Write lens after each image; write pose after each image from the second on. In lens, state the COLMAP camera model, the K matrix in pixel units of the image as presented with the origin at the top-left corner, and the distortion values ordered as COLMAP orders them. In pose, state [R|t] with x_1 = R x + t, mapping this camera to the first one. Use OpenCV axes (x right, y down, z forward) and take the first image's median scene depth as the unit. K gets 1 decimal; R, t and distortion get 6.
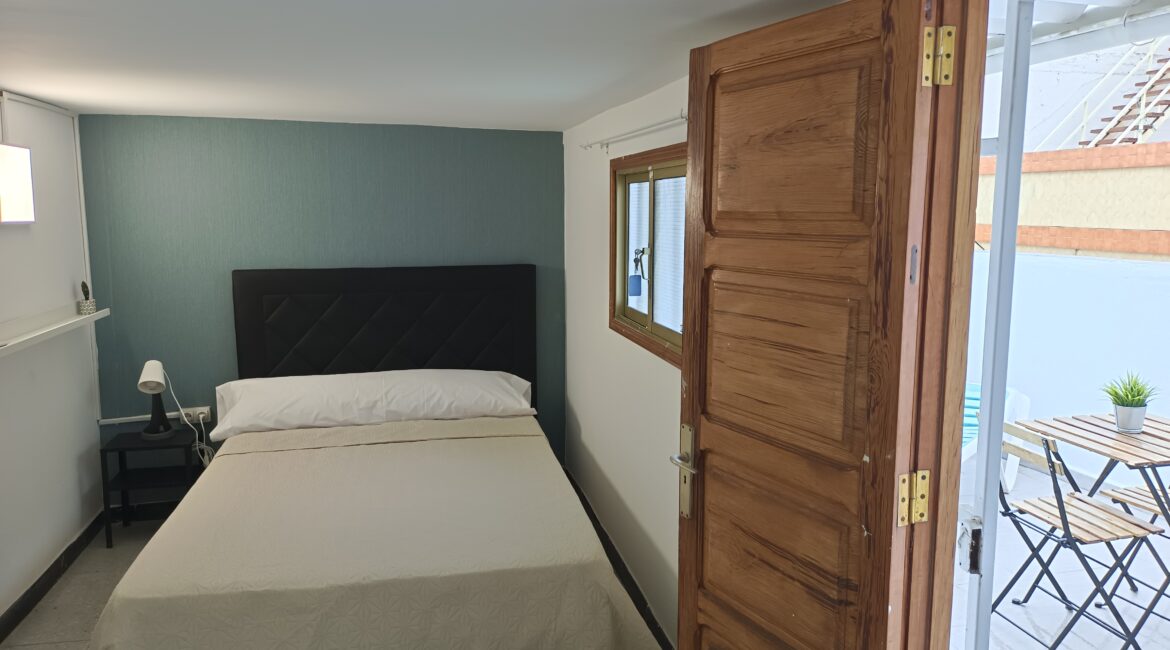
lens RADIAL K [[858.8, 0, 577.2], [0, 858.8, 318.2], [0, 0, 1]] dist [0.062731, -0.074311]
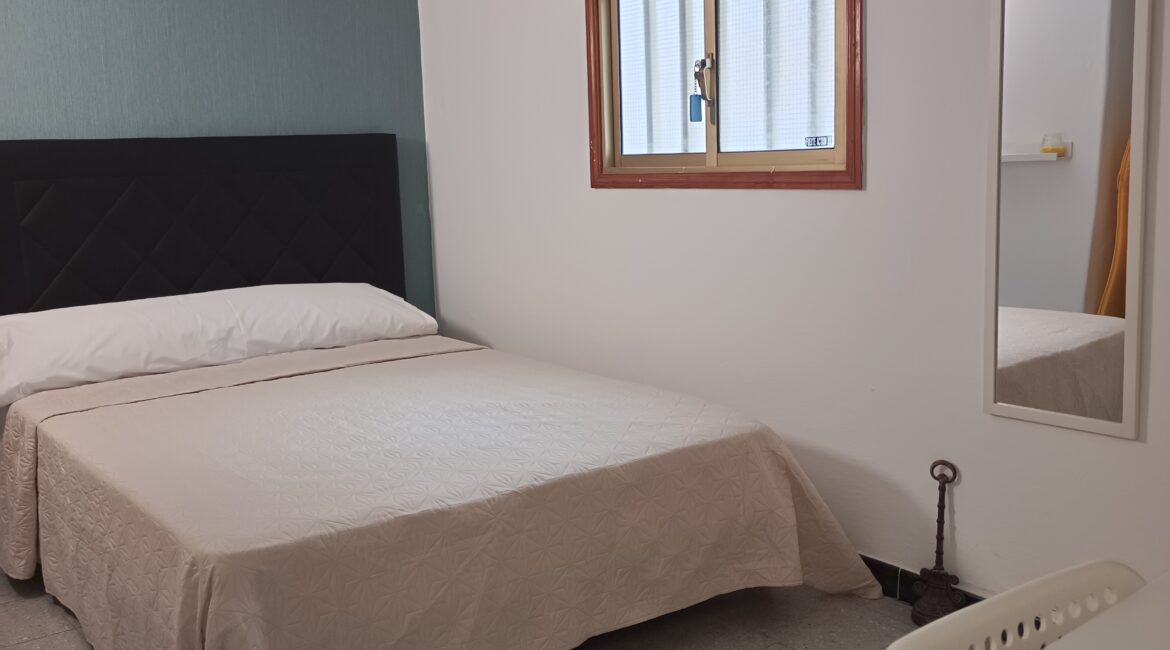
lens RADIAL K [[1132.8, 0, 591.5], [0, 1132.8, 320.2], [0, 0, 1]] dist [0.118363, -0.229362]
pose [[0.893965, -0.092515, 0.438483, -0.376881], [0.087910, 0.995651, 0.030843, 0.087872], [-0.439430, 0.010974, 0.898210, 0.074682]]
